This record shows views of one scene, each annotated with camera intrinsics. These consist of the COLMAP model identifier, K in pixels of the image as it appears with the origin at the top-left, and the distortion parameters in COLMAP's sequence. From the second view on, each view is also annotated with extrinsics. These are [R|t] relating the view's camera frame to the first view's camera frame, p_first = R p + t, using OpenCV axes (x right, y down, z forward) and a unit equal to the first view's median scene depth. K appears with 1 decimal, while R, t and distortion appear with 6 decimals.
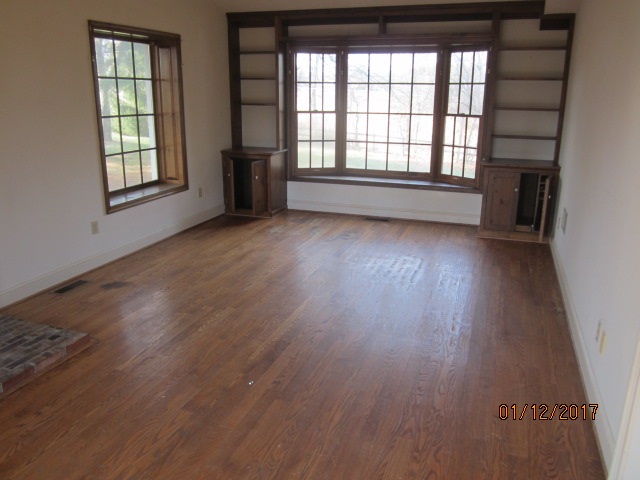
lens RADIAL K [[530.2, 0, 320.0], [0, 530.2, 240.0], [0, 0, 1]] dist [-0.041209, -0.000889]
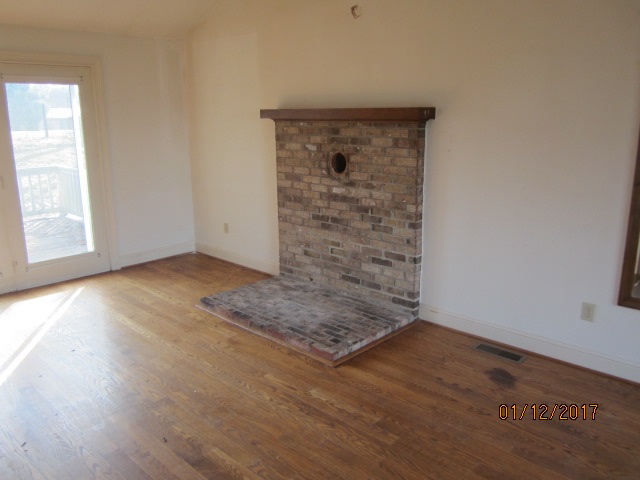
lens RADIAL K [[530.2, 0, 320.0], [0, 530.2, 240.0], [0, 0, 1]] dist [-0.041209, -0.000889]
pose [[-0.413750, 0.205544, -0.886884, 0.369522], [-0.242352, 0.914160, 0.324927, -0.301516], [0.877540, 0.349376, -0.328420, 1.083046]]
